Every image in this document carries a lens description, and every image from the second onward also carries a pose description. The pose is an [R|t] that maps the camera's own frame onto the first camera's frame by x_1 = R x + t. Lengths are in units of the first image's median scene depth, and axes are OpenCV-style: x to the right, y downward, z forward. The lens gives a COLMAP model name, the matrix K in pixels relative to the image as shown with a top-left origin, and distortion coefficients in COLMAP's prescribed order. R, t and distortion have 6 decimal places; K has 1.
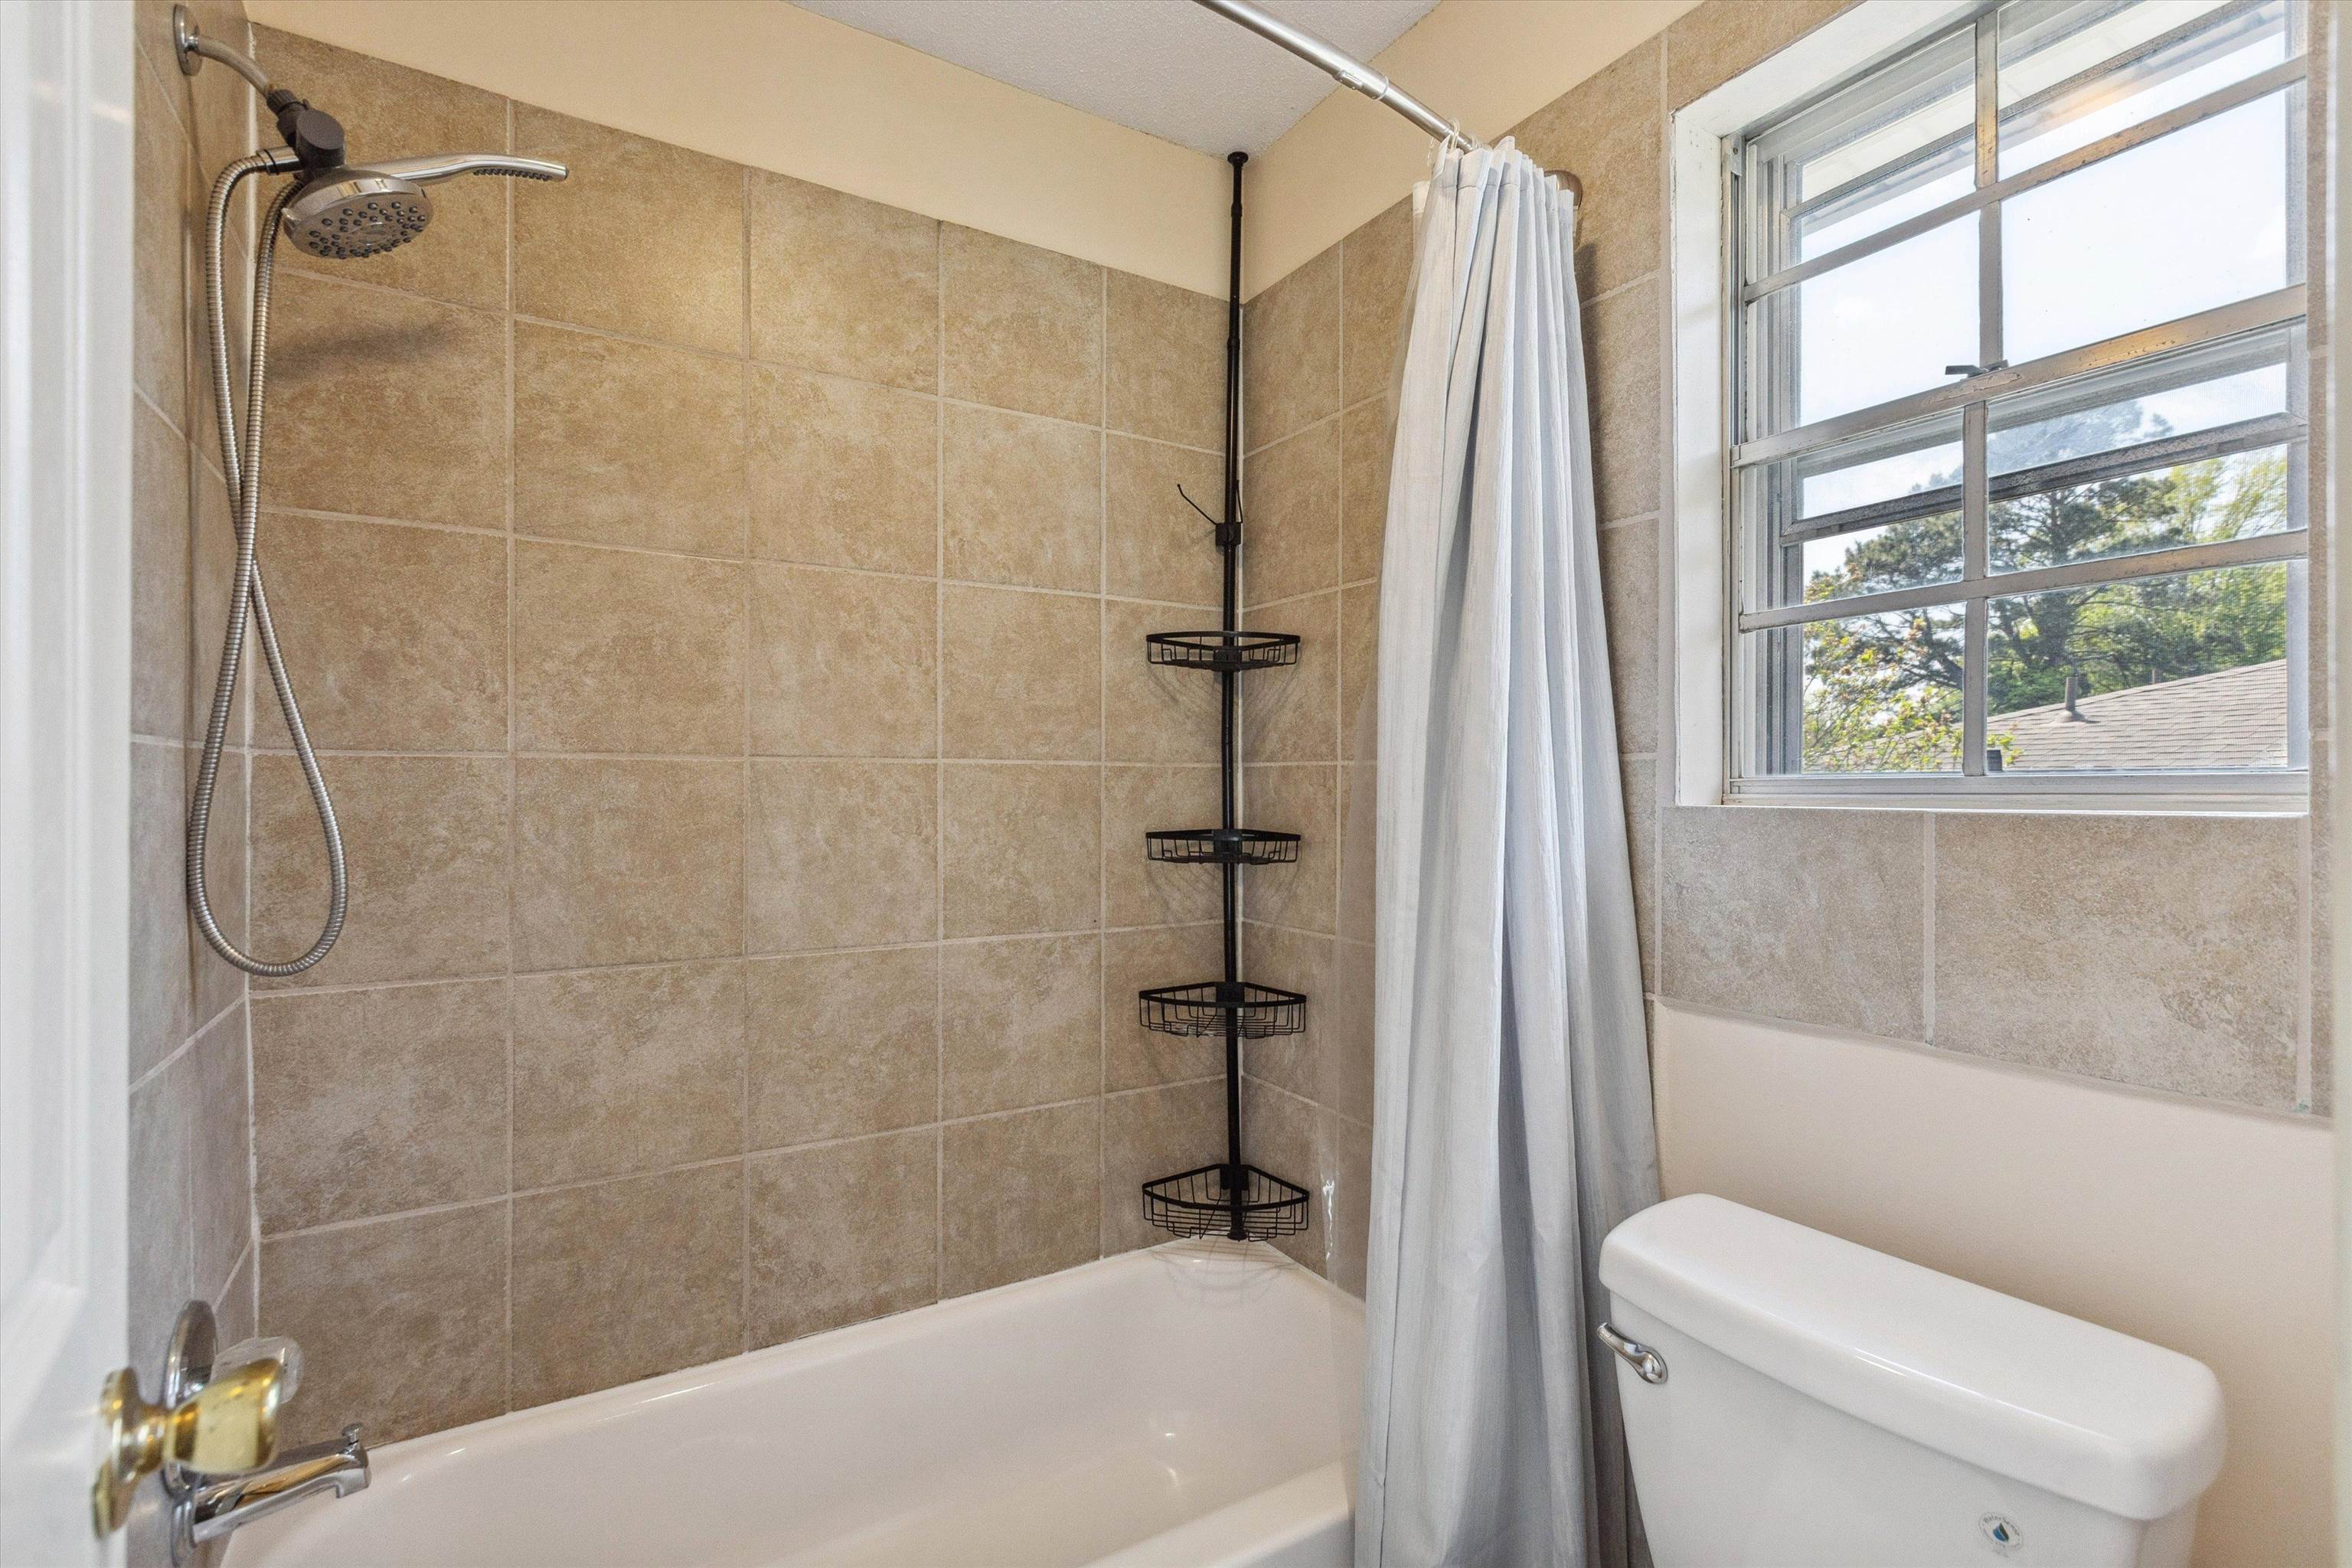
lens RADIAL K [[1077.2, 0, 1182.7], [0, 1077.2, 787.0], [0, 0, 1]] dist [0.021274, -0.004172]
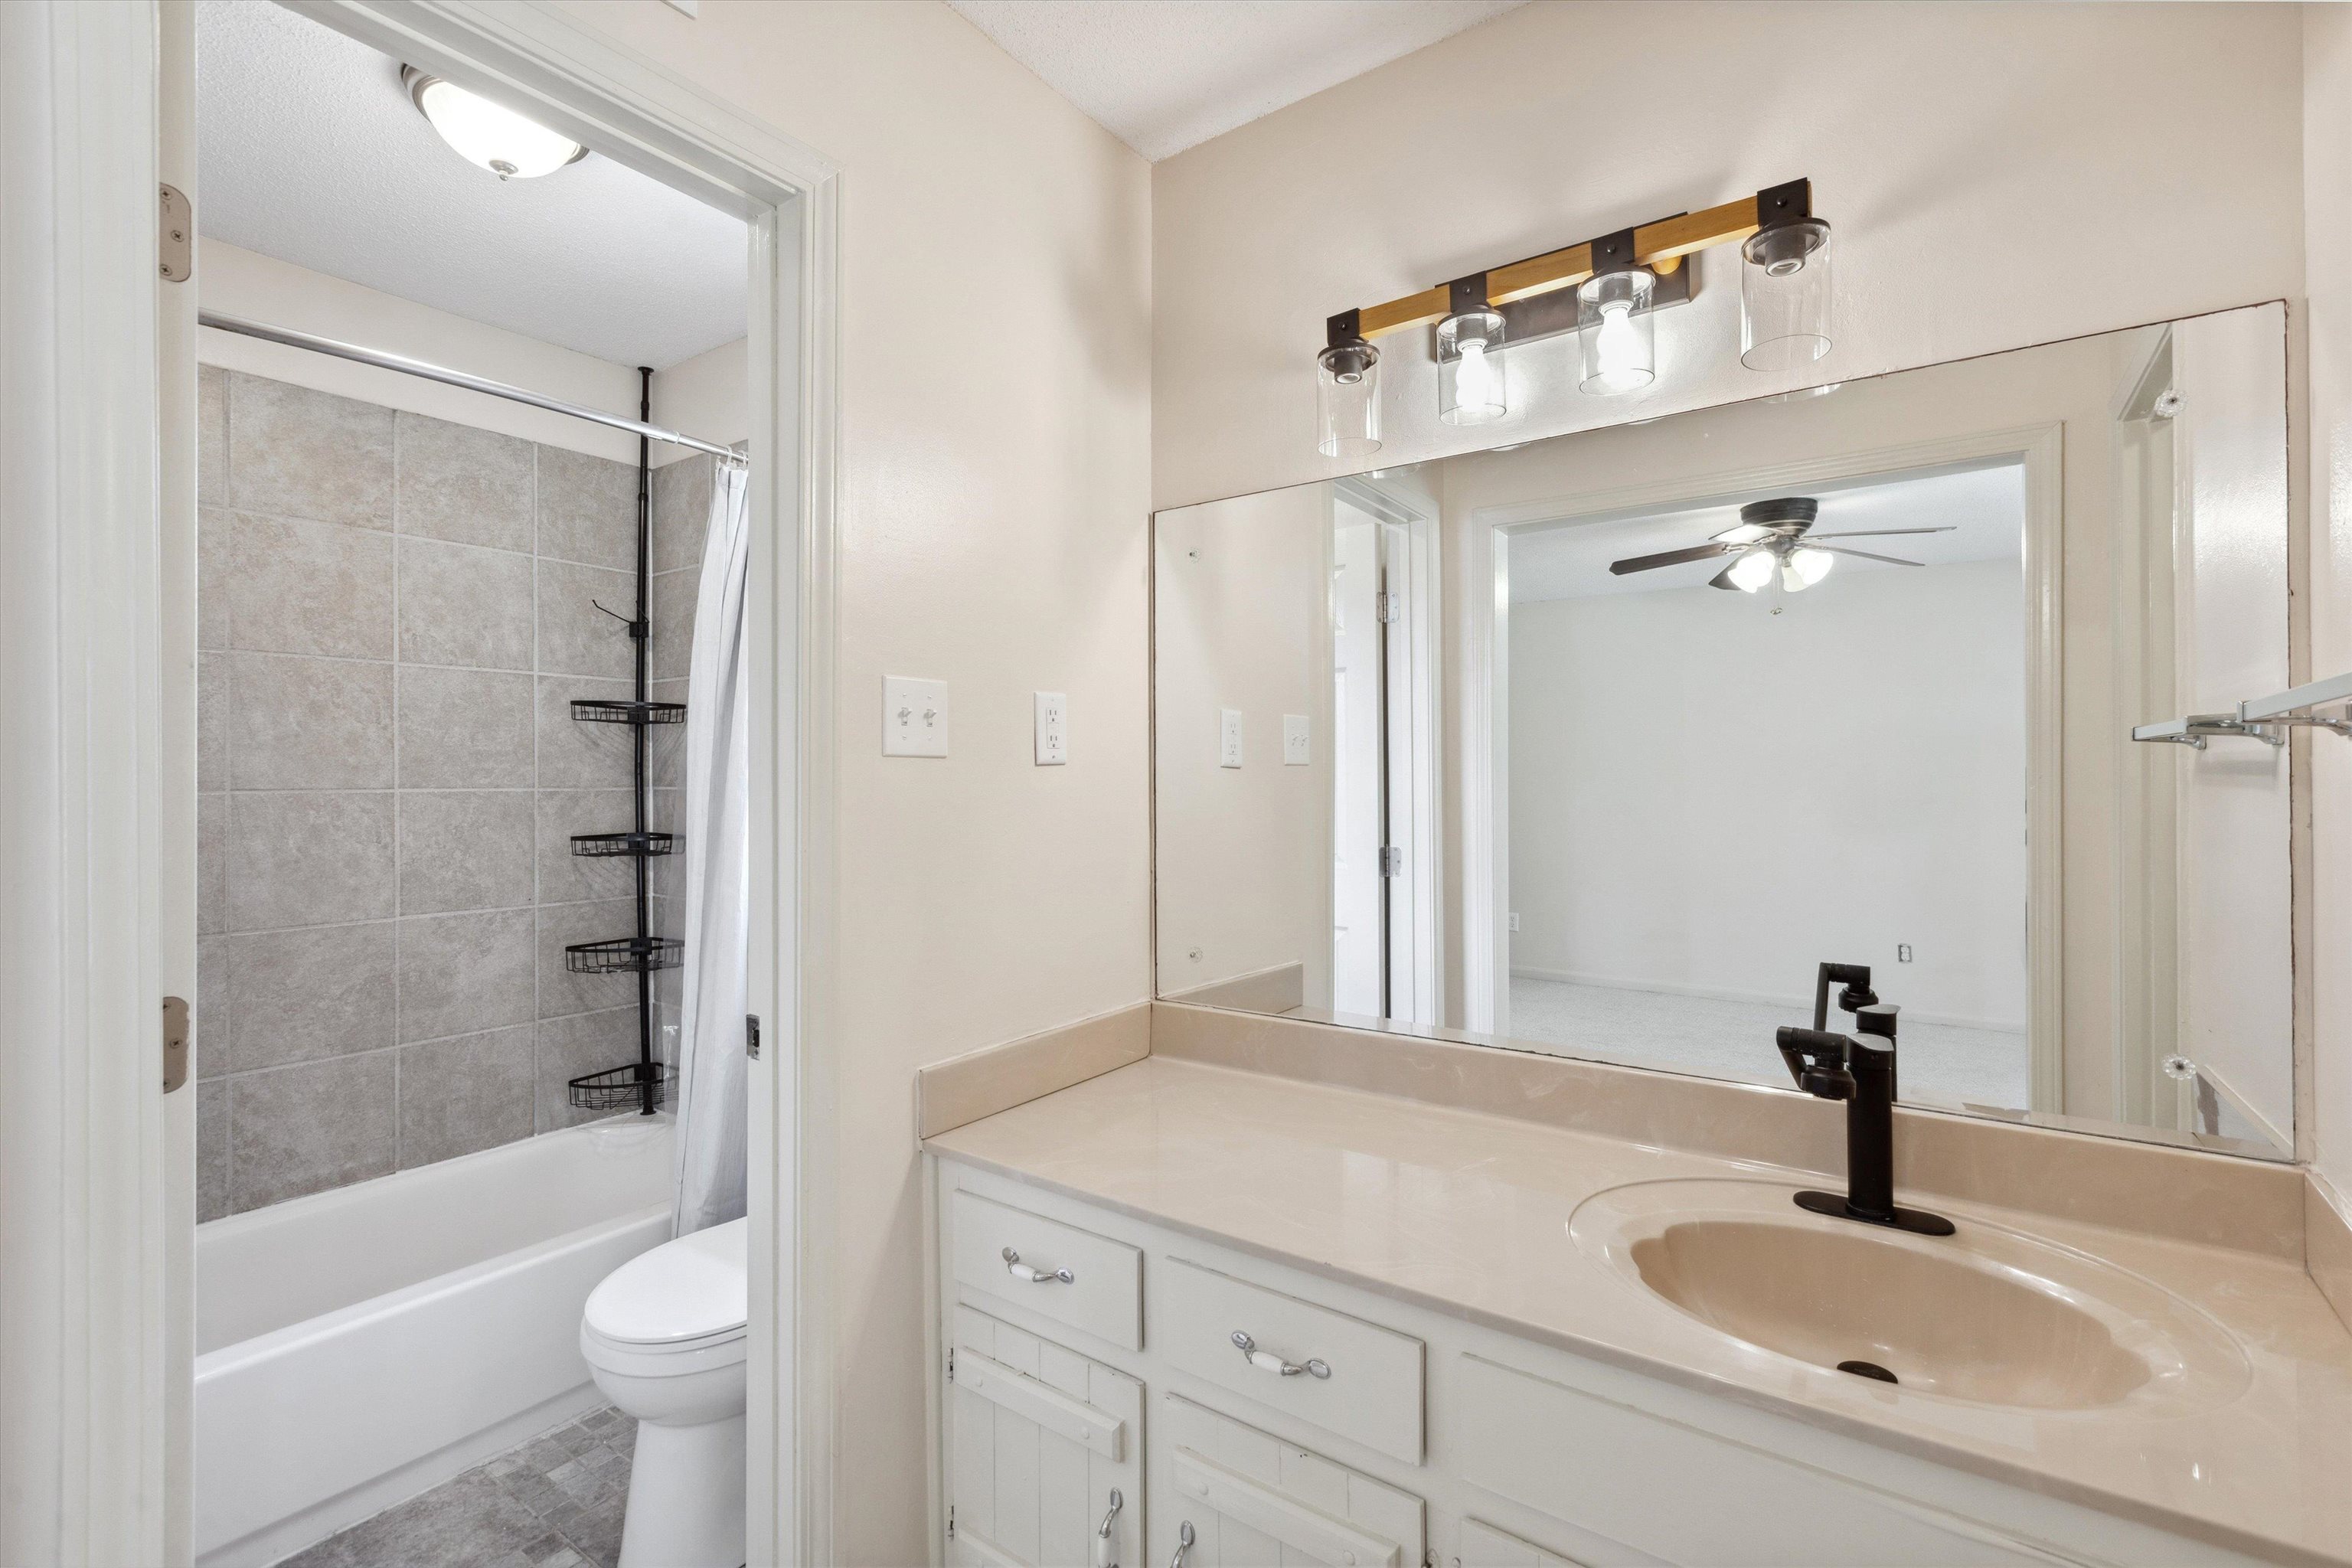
lens RADIAL K [[1077.2, 0, 1178.9], [0, 1077.2, 775.9], [0, 0, 1]] dist [0.021274, -0.004172]
pose [[0.924903, -0.005116, 0.380169, 0.177471], [0.006626, 0.999975, -0.002662, -0.031906], [-0.380146, 0.004981, 0.924913, -0.693864]]
